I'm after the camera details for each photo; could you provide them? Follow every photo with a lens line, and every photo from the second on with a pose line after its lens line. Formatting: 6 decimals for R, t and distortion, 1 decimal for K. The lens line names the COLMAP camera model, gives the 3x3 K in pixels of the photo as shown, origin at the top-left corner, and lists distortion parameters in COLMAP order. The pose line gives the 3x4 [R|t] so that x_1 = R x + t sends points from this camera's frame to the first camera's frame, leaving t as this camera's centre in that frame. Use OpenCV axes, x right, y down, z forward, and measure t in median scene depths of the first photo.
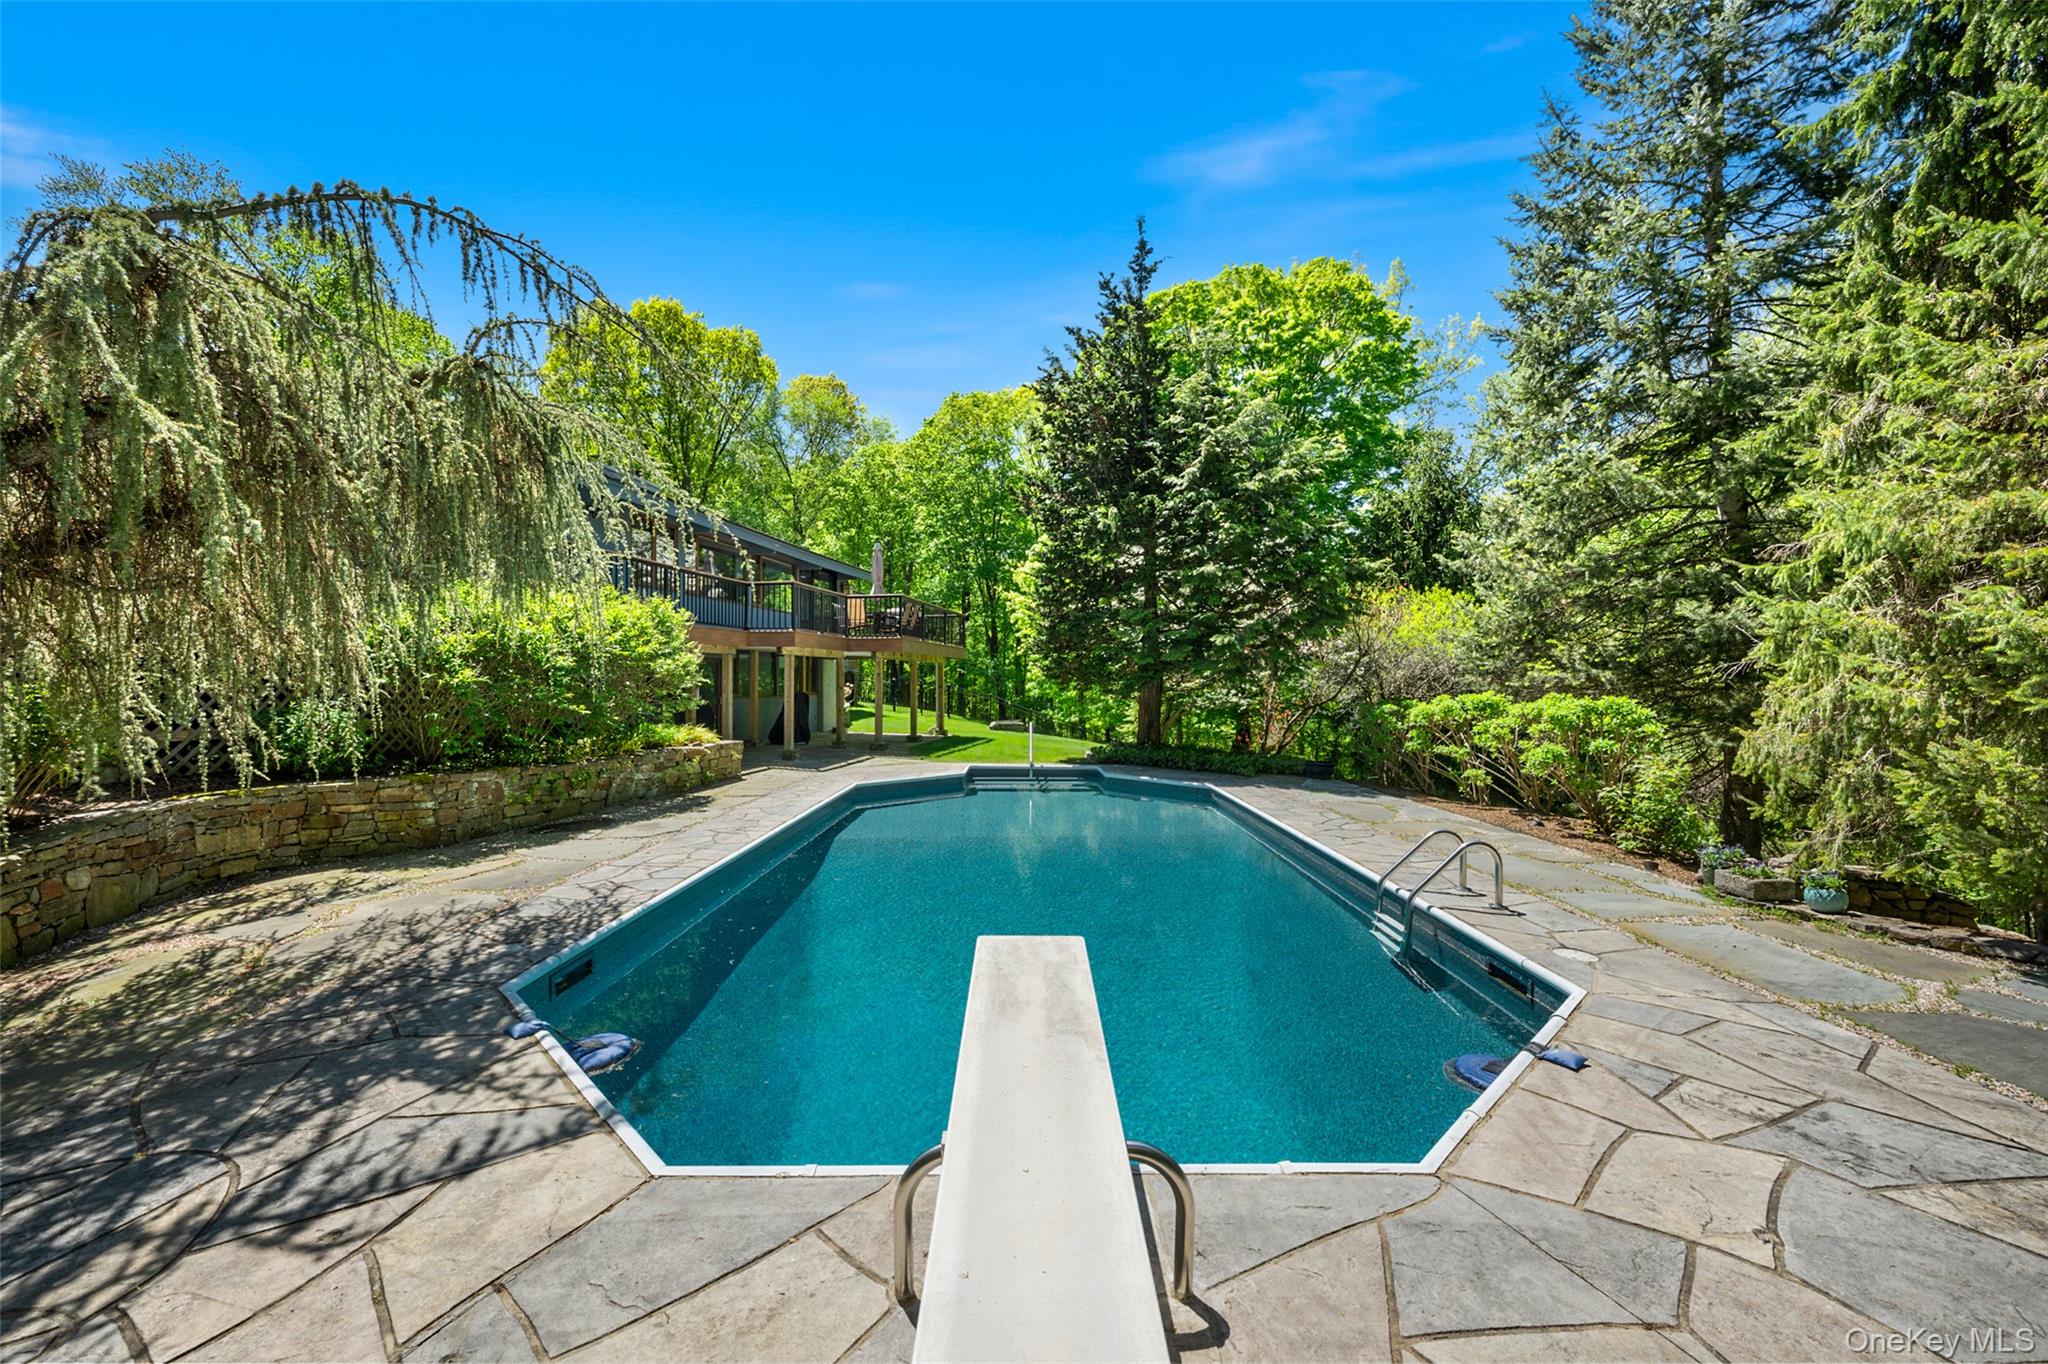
lens RADIAL K [[811.2, 0, 1024.0], [0, 811.2, 682.0], [0, 0, 1]] dist [0.000728, 0.000022]
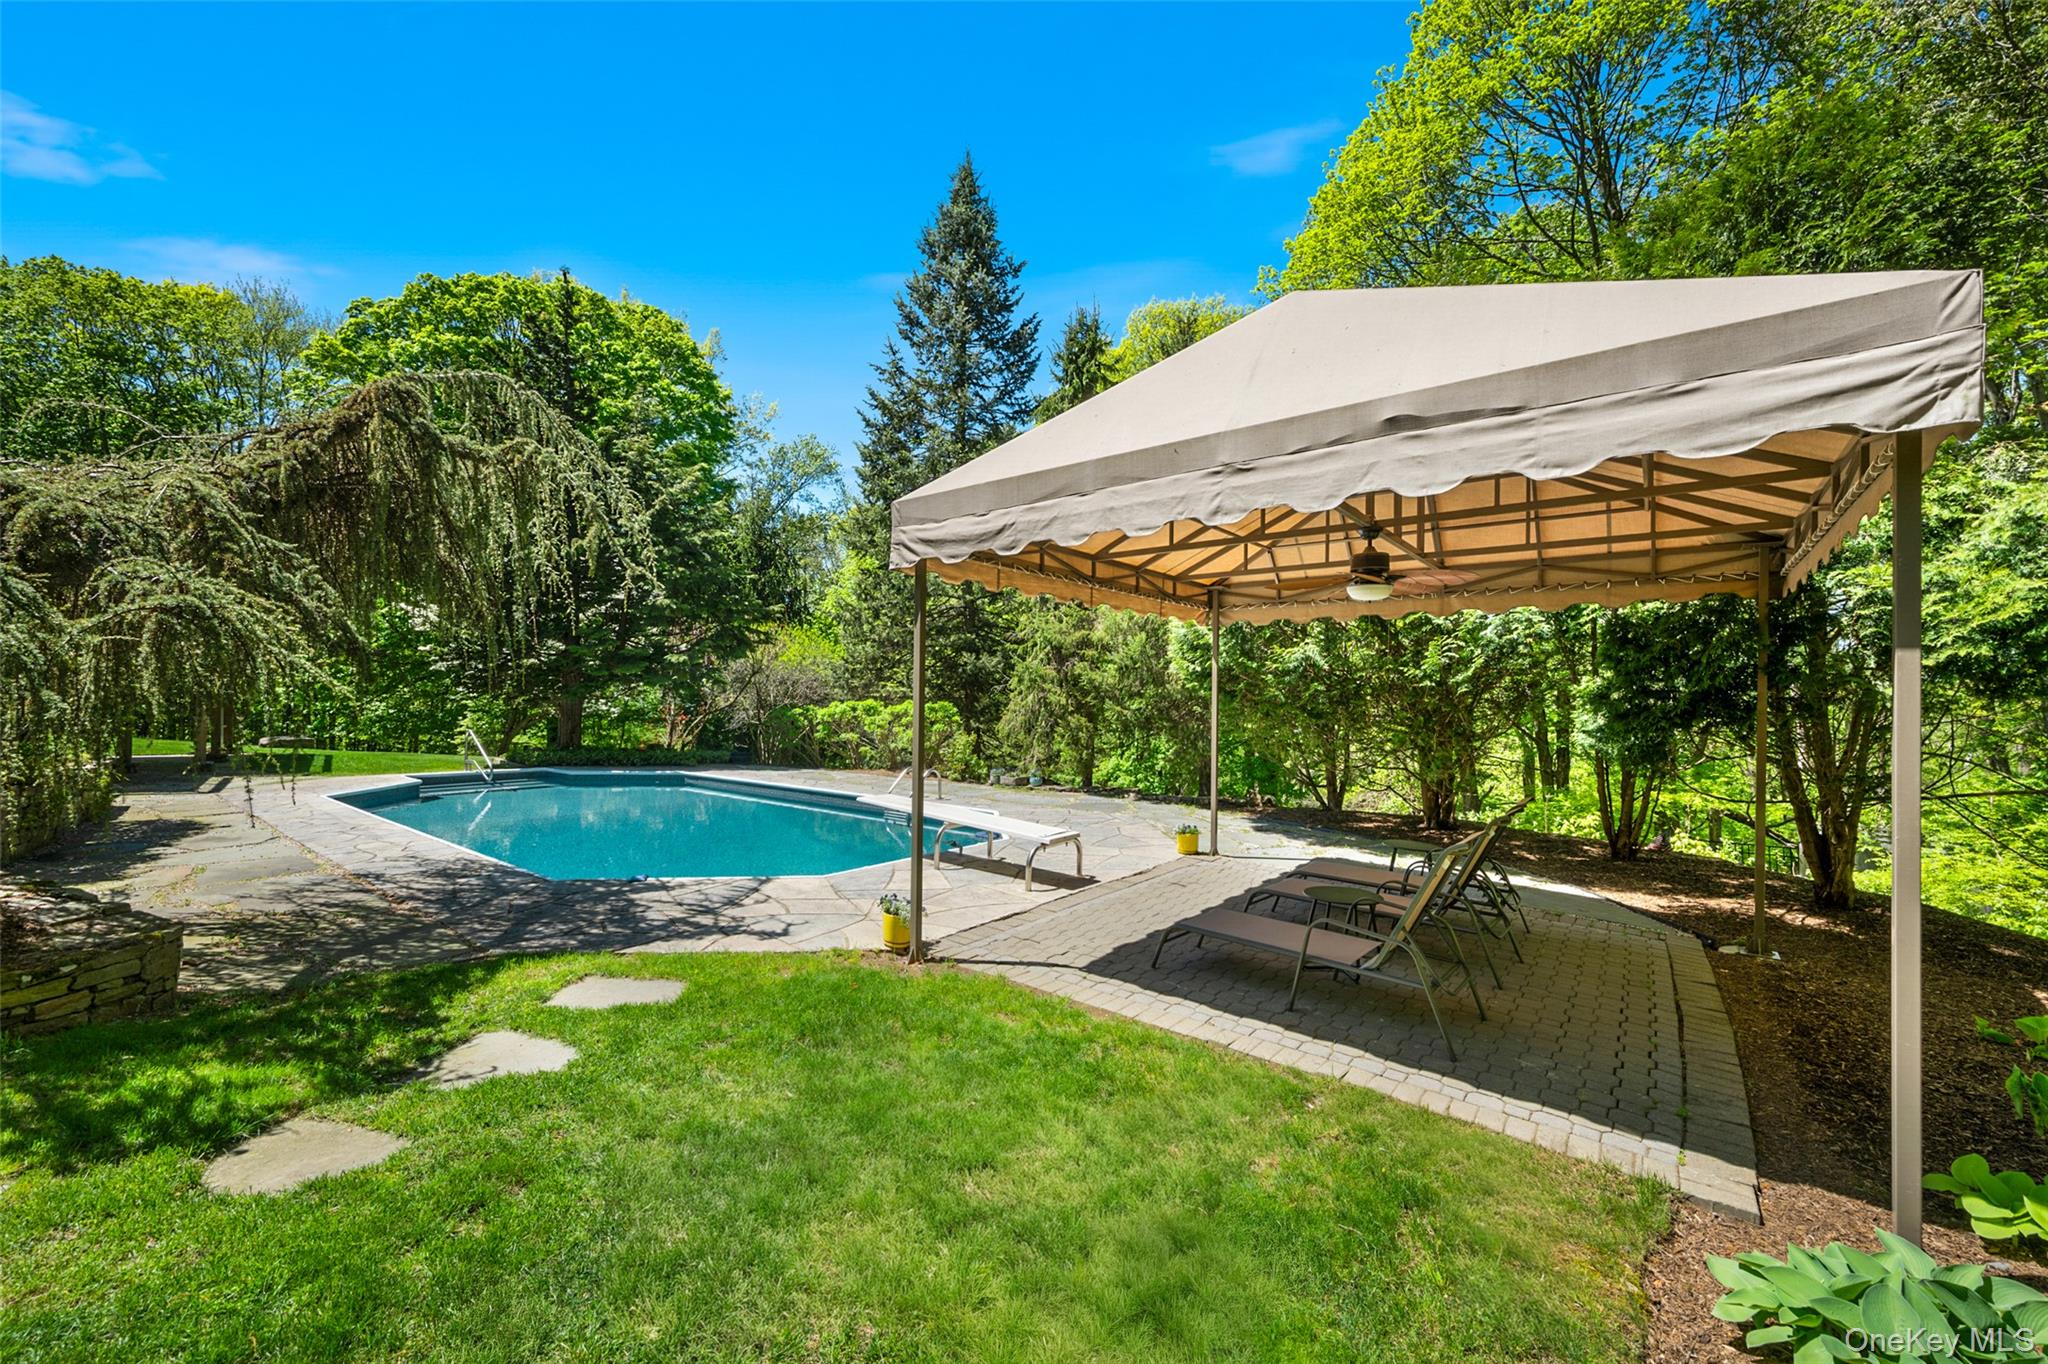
lens RADIAL K [[811.2, 0, 1024.0], [0, 811.2, 682.0], [0, 0, 1]] dist [0.000728, 0.000022]
pose [[0.637268, 0.015096, 0.770494, -0.519242], [-0.006208, 0.999876, -0.014456, -0.001695], [-0.770617, 0.004429, 0.637283, -0.305642]]
